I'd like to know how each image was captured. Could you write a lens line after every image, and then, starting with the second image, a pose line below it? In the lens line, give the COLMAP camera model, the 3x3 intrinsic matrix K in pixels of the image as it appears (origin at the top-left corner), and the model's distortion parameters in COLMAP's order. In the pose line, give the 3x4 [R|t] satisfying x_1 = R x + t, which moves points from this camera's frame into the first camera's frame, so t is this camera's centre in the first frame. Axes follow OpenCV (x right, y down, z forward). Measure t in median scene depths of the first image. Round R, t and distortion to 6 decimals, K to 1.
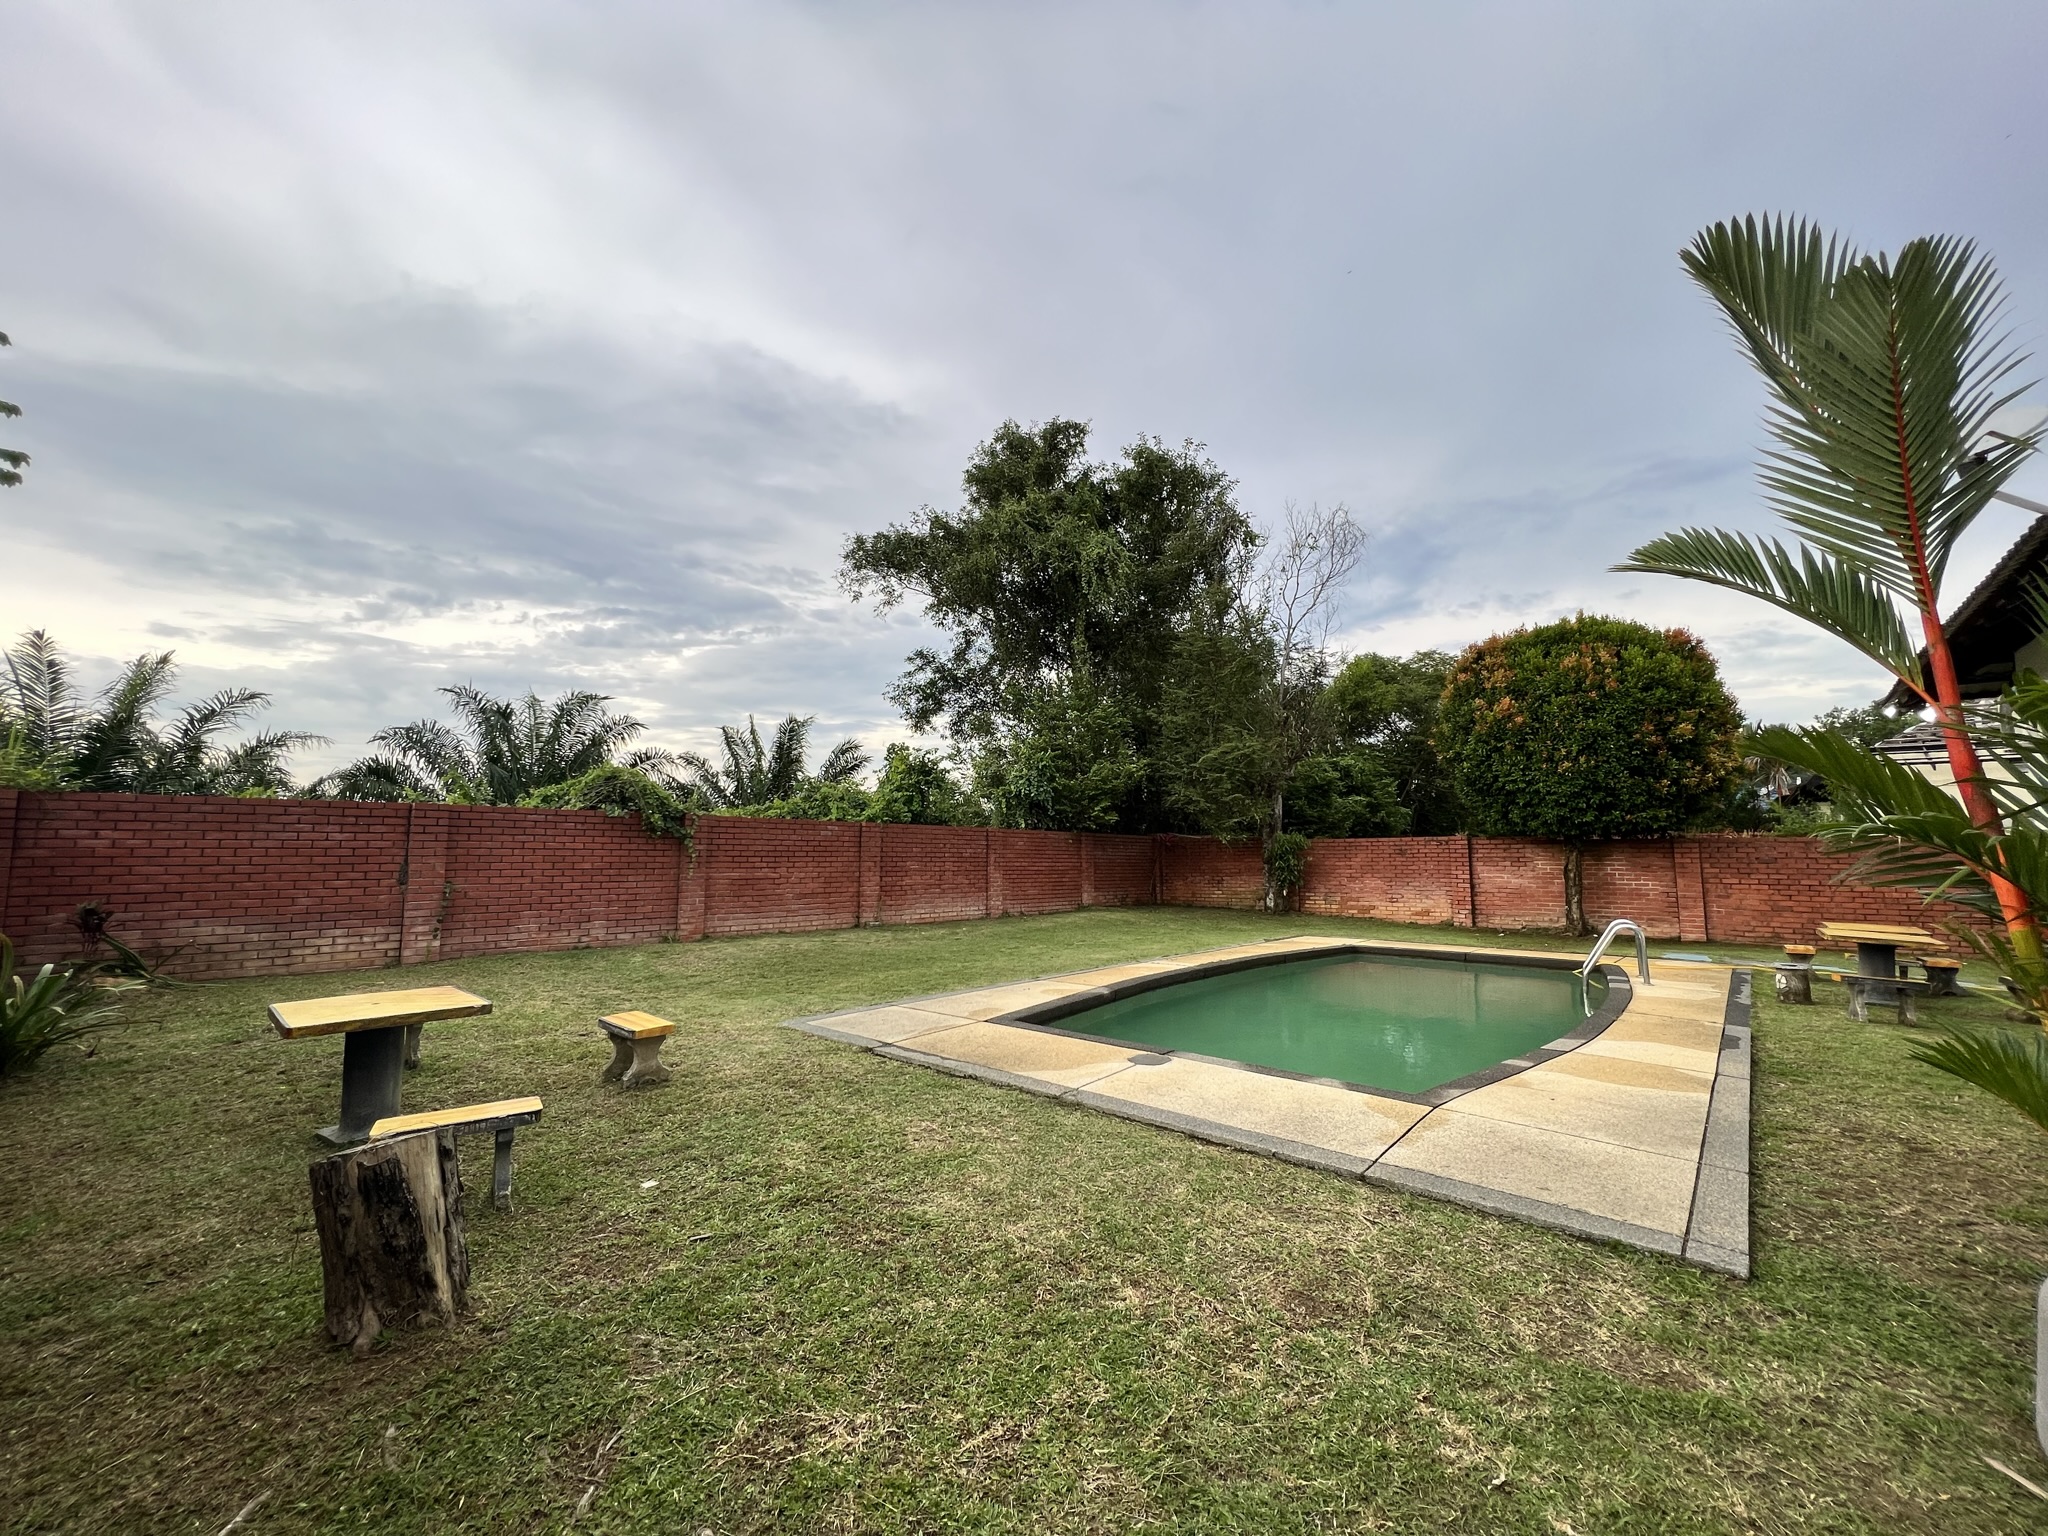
lens RADIAL K [[822.1, 0, 1023.7], [0, 822.1, 772.4], [0, 0, 1]] dist [-0.002435, 0.000473]
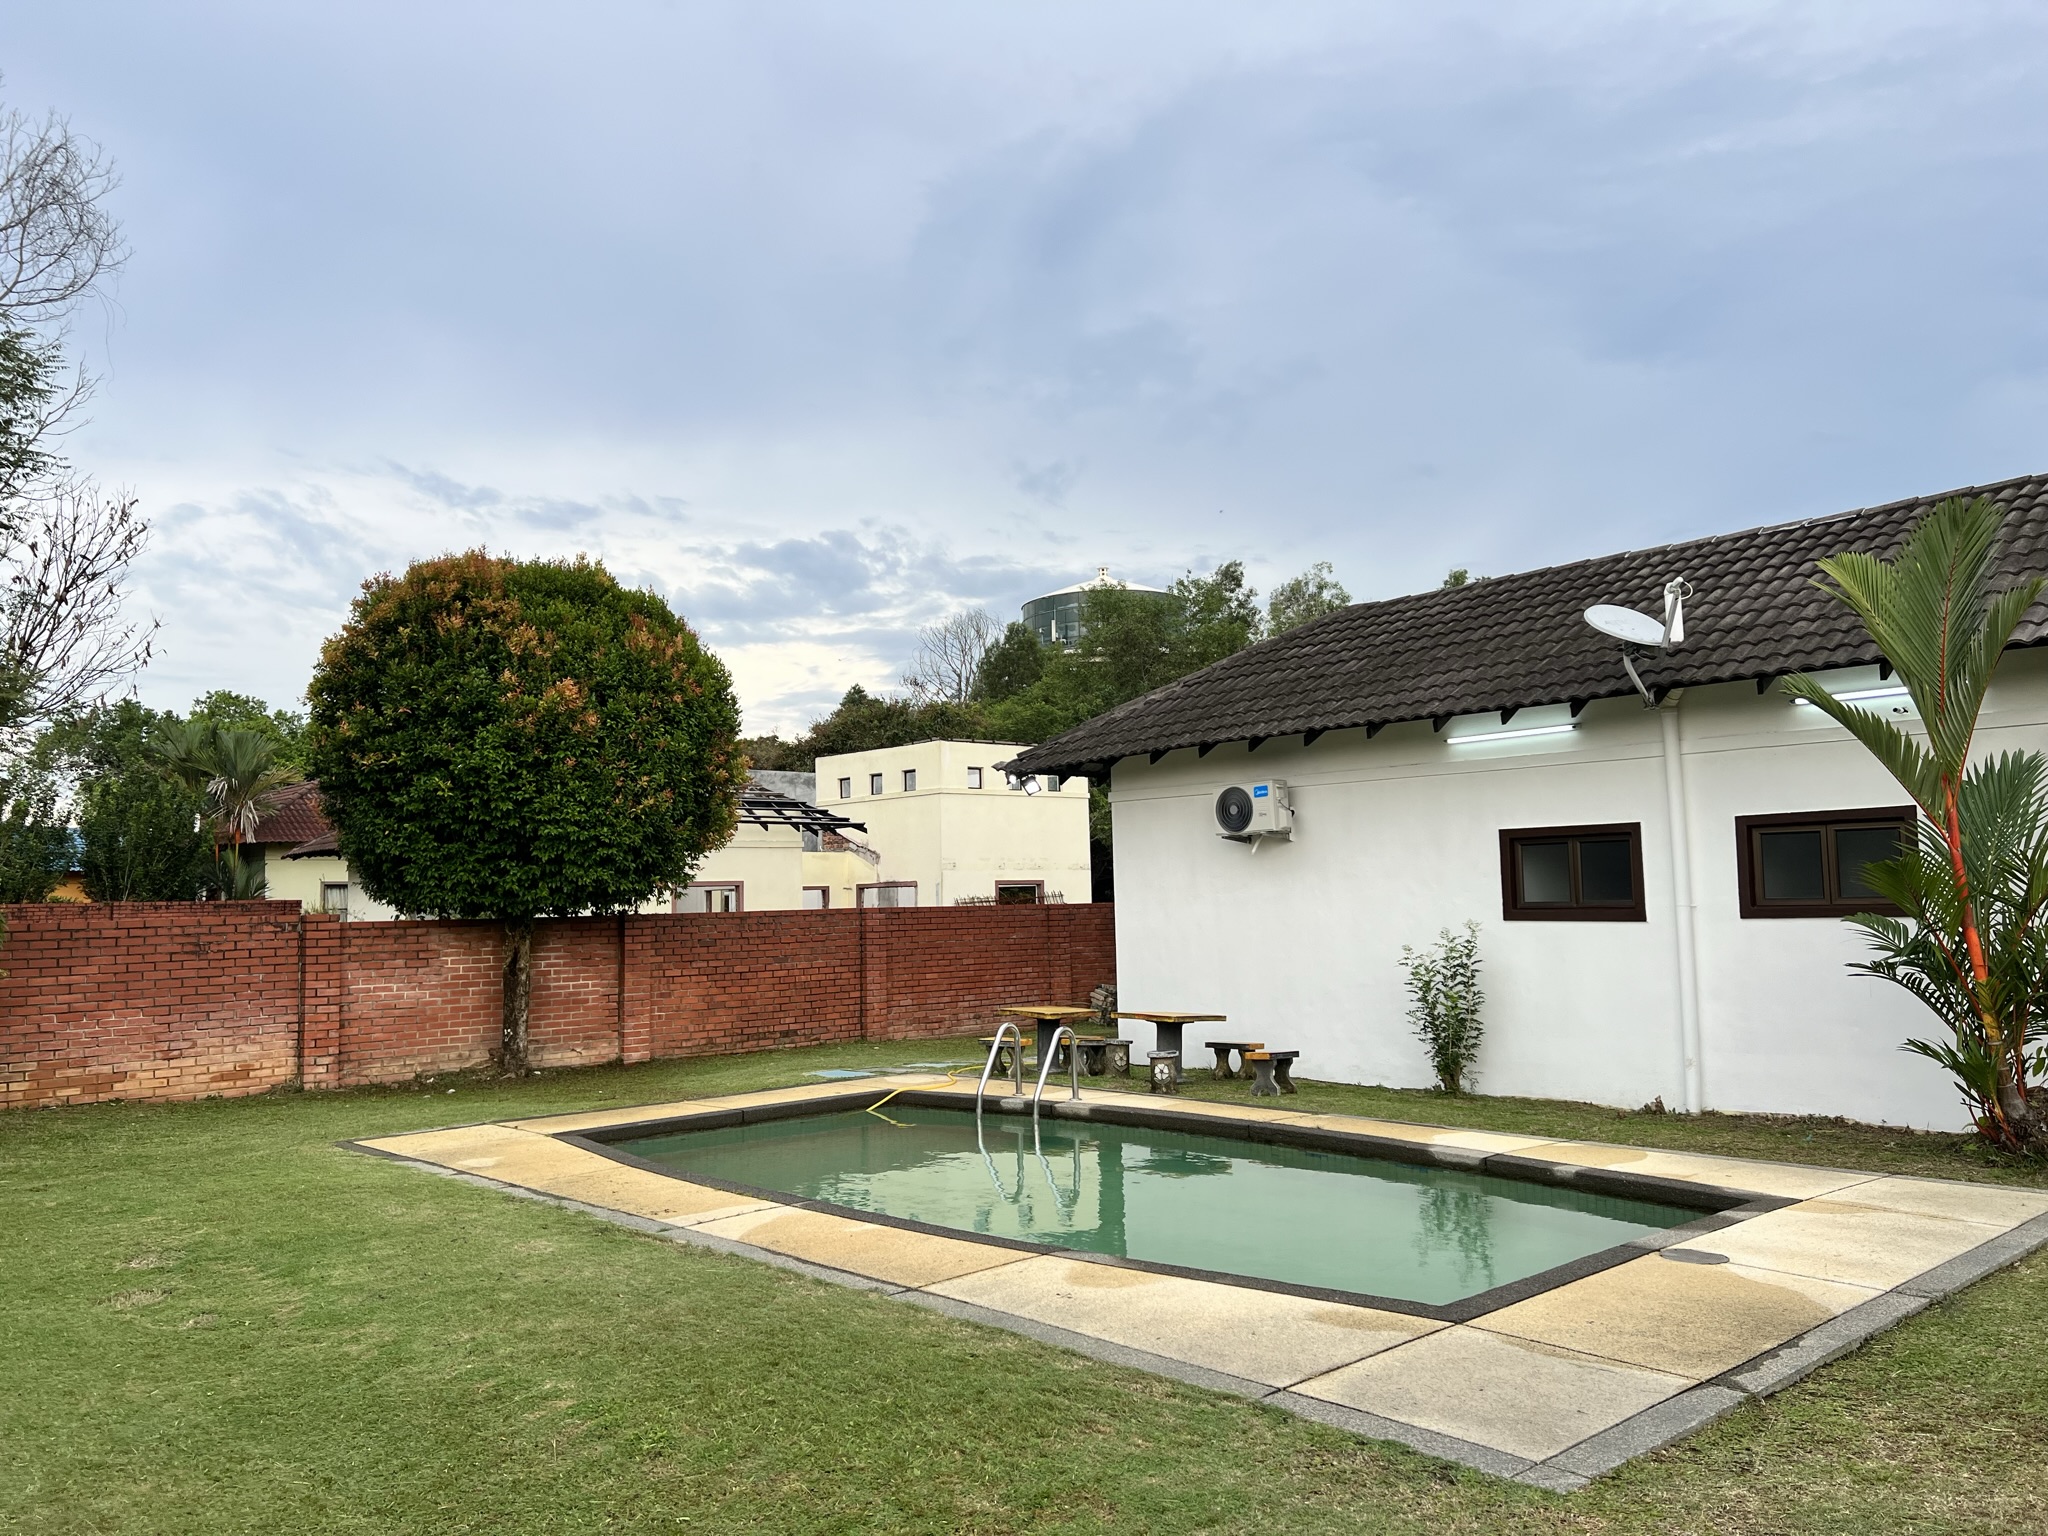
lens RADIAL K [[1549.6, 0, 1024.5], [0, 1549.6, 765.9], [0, 0, 1]] dist [0.006771, 0.001488]
pose [[0.090264, 0.081717, 0.992560, -0.425097], [-0.077489, 0.994183, -0.074804, 0.024662], [-0.992899, -0.070161, 0.096071, 0.495961]]
